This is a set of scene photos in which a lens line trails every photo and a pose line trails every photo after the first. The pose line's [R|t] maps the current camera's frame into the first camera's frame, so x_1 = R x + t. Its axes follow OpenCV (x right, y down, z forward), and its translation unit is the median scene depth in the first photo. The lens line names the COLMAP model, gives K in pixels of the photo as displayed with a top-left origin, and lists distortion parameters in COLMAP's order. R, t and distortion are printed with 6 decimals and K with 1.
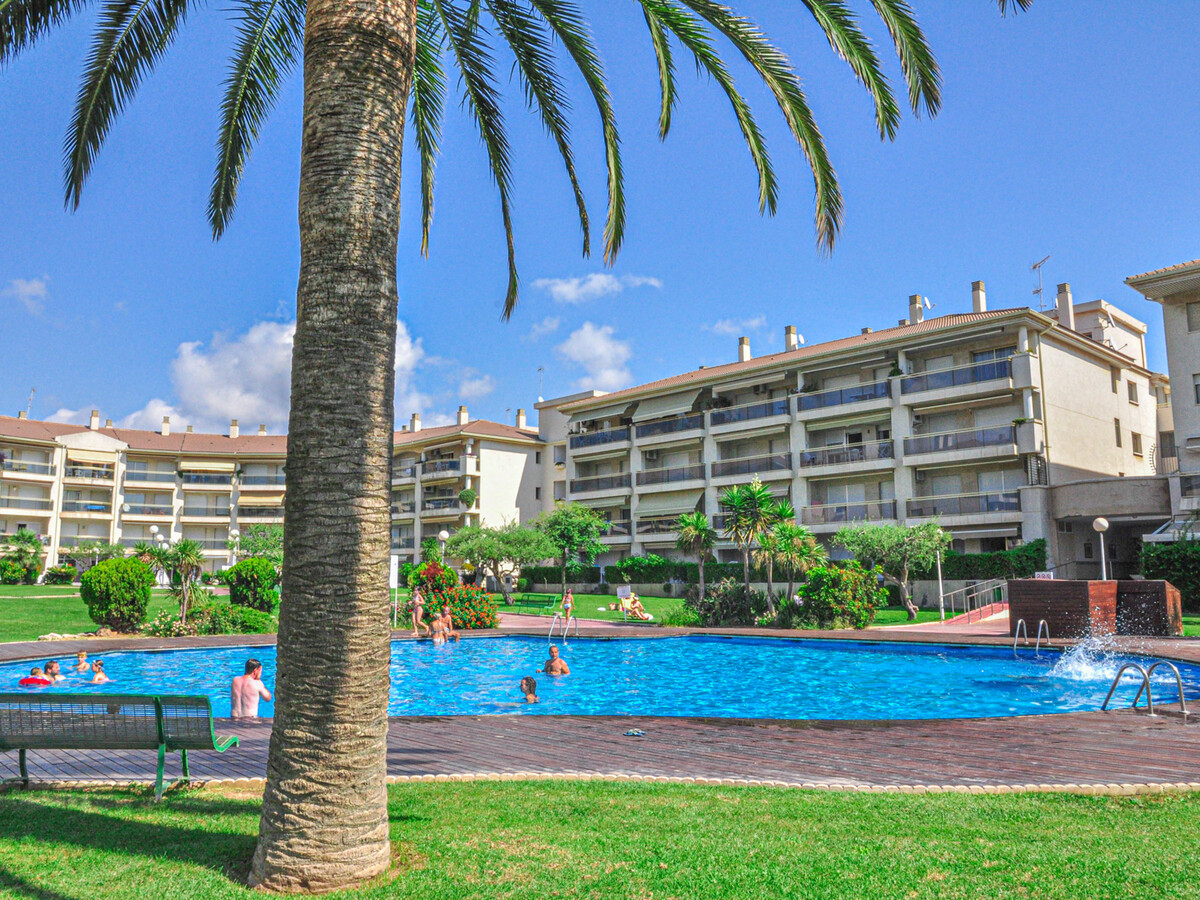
lens RADIAL K [[930.0, 0, 600.0], [0, 930.0, 450.0], [0, 0, 1]] dist [-0.133365, 0.120502]
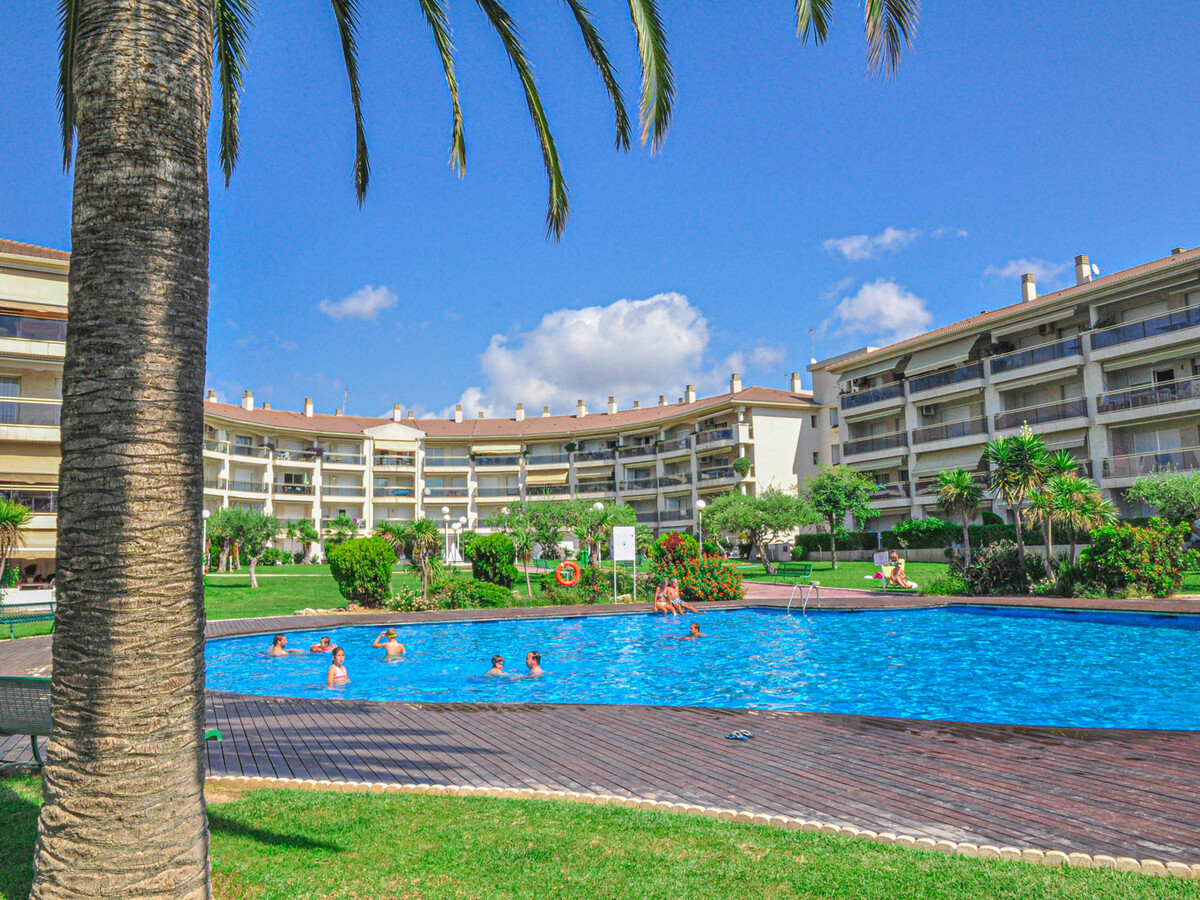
lens RADIAL K [[923.3, 0, 600.0], [0, 923.3, 450.0], [0, 0, 1]] dist [-0.121443, 0.088405]
pose [[0.947956, -0.051416, -0.314222, 0.054484], [0.061192, 0.997898, 0.021318, 0.010144], [0.312465, -0.039436, 0.949110, 0.063770]]
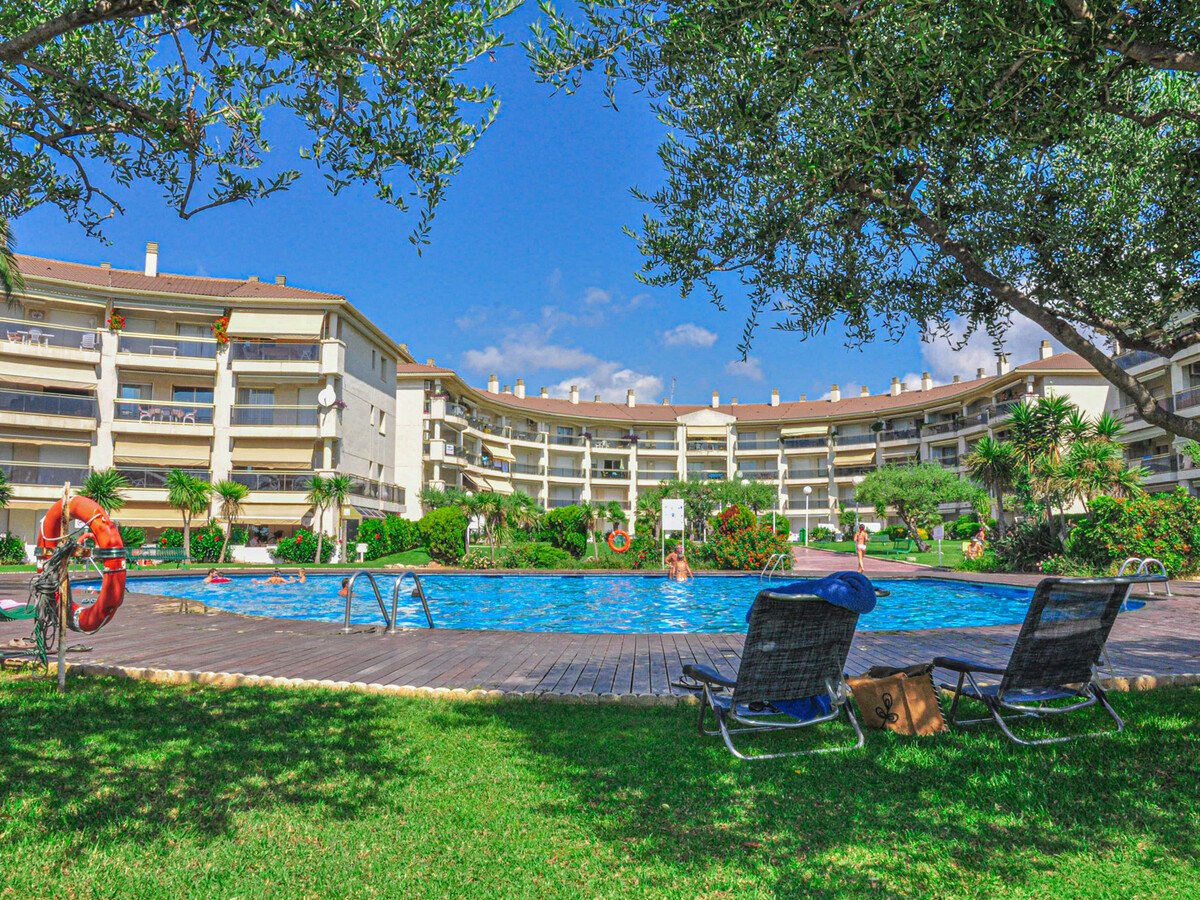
lens RADIAL K [[923.3, 0, 600.0], [0, 923.3, 450.0], [0, 0, 1]] dist [-0.121443, 0.088405]
pose [[0.709131, -0.068868, -0.701705, 0.436397], [0.096711, 0.995312, 0.000051, 0.047605], [0.698413, -0.067899, 0.712467, 0.183024]]
